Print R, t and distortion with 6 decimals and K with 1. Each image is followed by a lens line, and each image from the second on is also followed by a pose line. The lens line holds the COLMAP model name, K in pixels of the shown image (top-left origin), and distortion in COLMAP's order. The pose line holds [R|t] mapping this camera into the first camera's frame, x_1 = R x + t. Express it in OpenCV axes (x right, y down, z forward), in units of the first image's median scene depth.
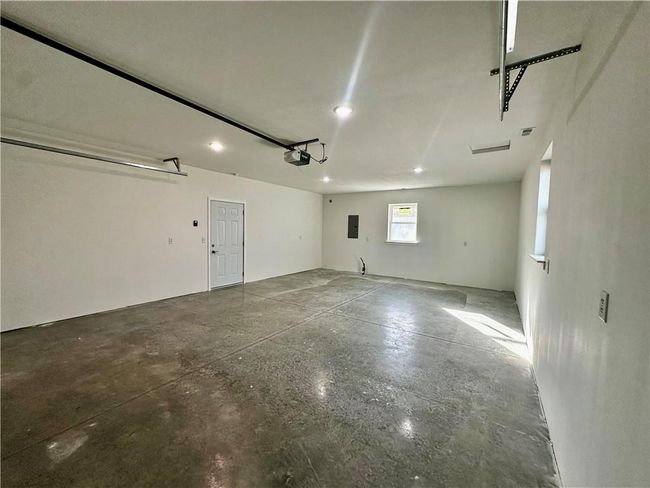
lens RADIAL K [[258.4, 0, 325.2], [0, 258.4, 243.4], [0, 0, 1]] dist [-0.003220, 0.000433]
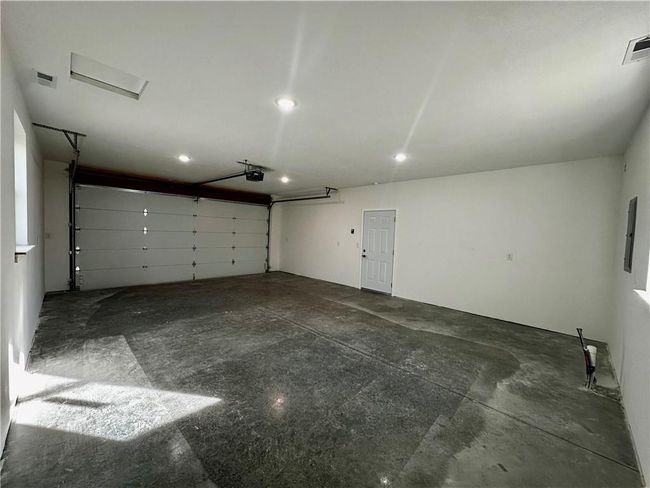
lens RADIAL K [[258.4, 0, 325.2], [0, 258.4, 243.4], [0, 0, 1]] dist [-0.003220, 0.000433]
pose [[-0.182198, 0.012918, -0.983177, 0.808089], [-0.098247, 0.994670, 0.031276, -0.046793], [0.978341, 0.102293, -0.179958, 1.160122]]
